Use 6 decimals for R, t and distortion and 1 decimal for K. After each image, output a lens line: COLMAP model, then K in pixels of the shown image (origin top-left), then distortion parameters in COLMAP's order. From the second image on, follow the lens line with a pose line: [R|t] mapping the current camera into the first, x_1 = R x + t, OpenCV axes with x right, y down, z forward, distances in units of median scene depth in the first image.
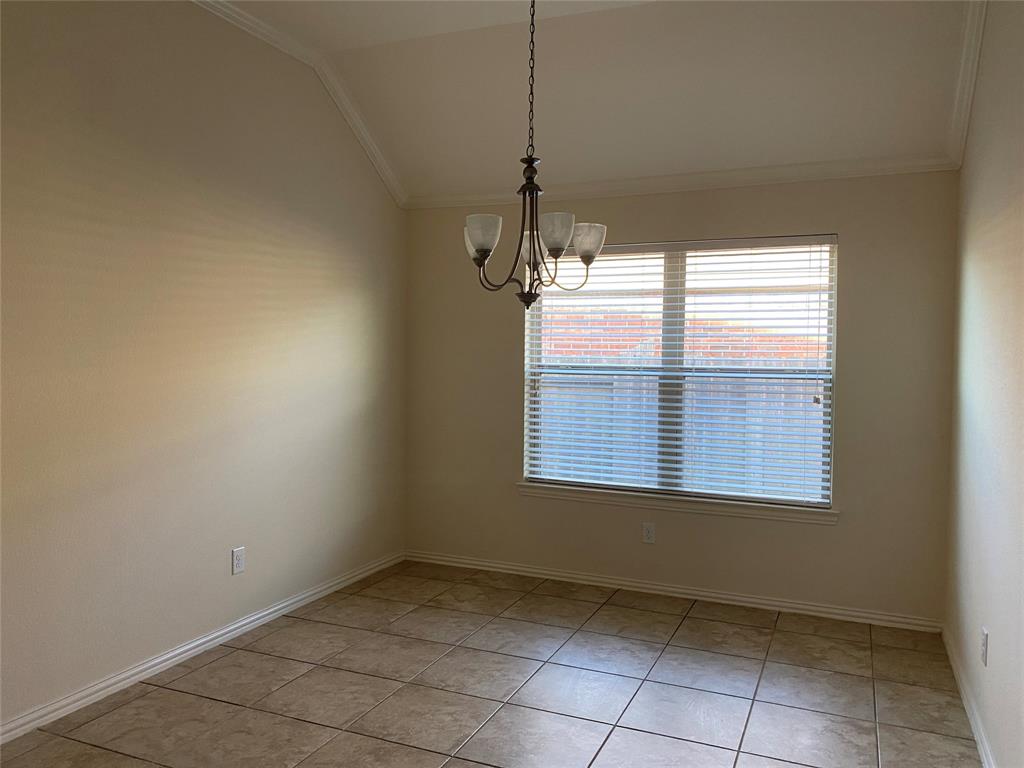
lens RADIAL K [[796.0, 0, 512.0], [0, 796.0, 384.0], [0, 0, 1]] dist [0.011812, -0.001730]
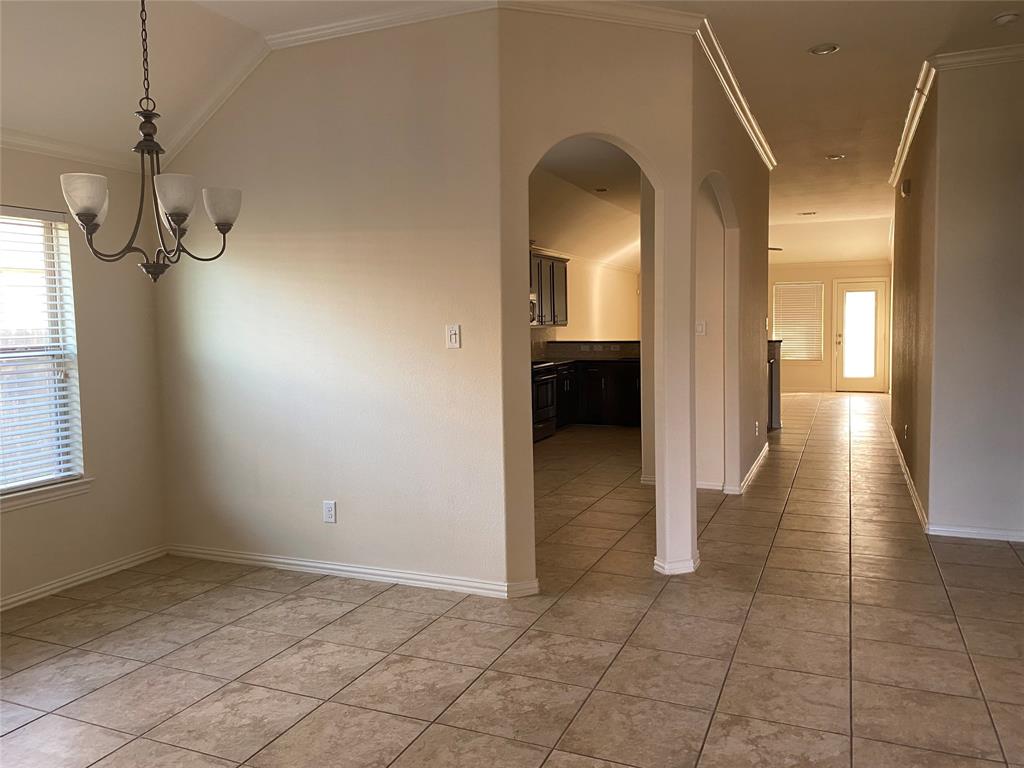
lens RADIAL K [[796.0, 0, 512.0], [0, 796.0, 384.0], [0, 0, 1]] dist [0.011812, -0.001730]
pose [[-0.003058, -0.092462, 0.995711, -0.717169], [0.063999, 0.993657, 0.092468, -0.030053], [-0.997945, 0.064008, 0.002879, 0.486079]]
